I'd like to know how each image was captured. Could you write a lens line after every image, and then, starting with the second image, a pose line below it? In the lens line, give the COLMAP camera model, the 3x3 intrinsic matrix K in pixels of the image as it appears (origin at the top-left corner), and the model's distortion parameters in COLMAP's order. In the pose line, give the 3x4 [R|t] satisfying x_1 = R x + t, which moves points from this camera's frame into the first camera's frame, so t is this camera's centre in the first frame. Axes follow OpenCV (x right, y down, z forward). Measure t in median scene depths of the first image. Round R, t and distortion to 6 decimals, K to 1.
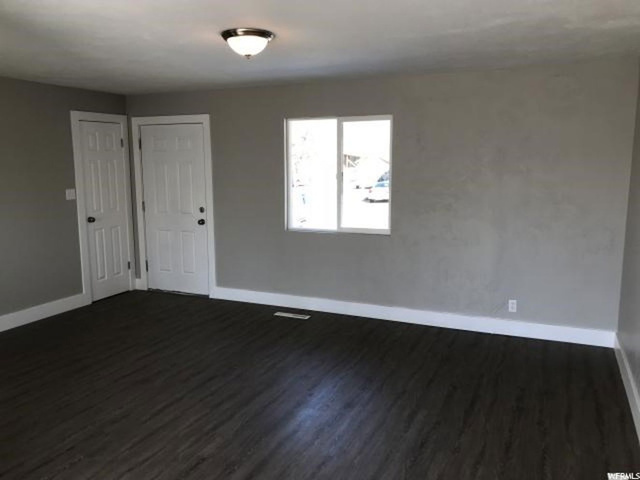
lens RADIAL K [[529.8, 0, 320.0], [0, 529.8, 240.0], [0, 0, 1]] dist [0.019254, -0.008335]
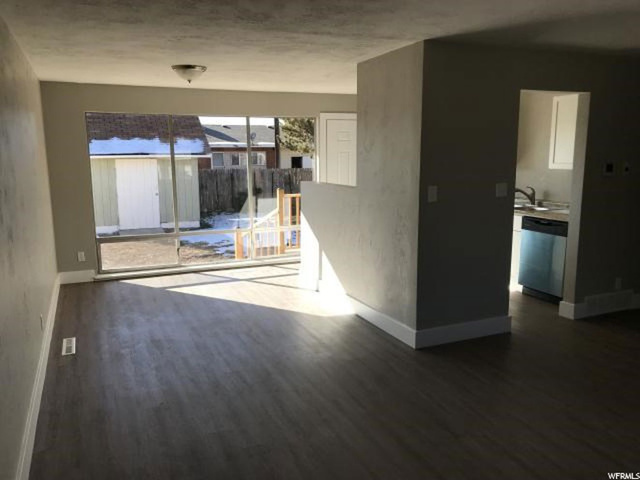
lens RADIAL K [[529.8, 0, 320.0], [0, 529.8, 240.0], [0, 0, 1]] dist [0.019254, -0.008335]
pose [[-0.671984, 0.139122, -0.727380, 0.337683], [-0.104194, 0.954665, 0.278853, -0.109945], [0.733199, 0.263173, -0.627024, 0.691718]]
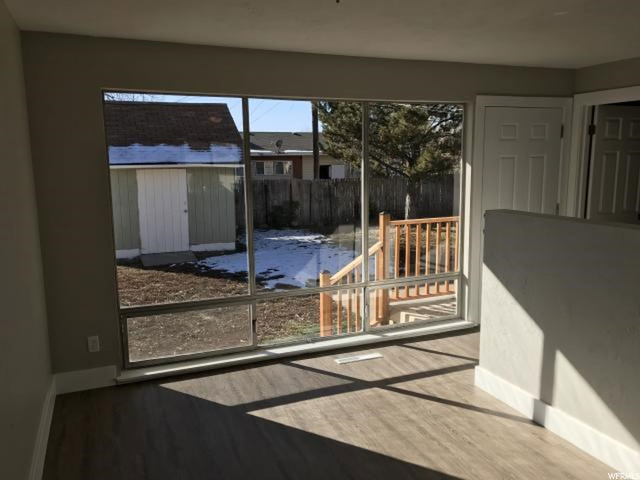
lens RADIAL K [[529.8, 0, 320.0], [0, 529.8, 240.0], [0, 0, 1]] dist [0.019254, -0.008335]
pose [[-0.689336, 0.128142, -0.713018, 0.196134], [-0.097520, 0.958859, 0.266605, -0.056999], [0.717848, 0.253314, -0.648480, 0.380218]]
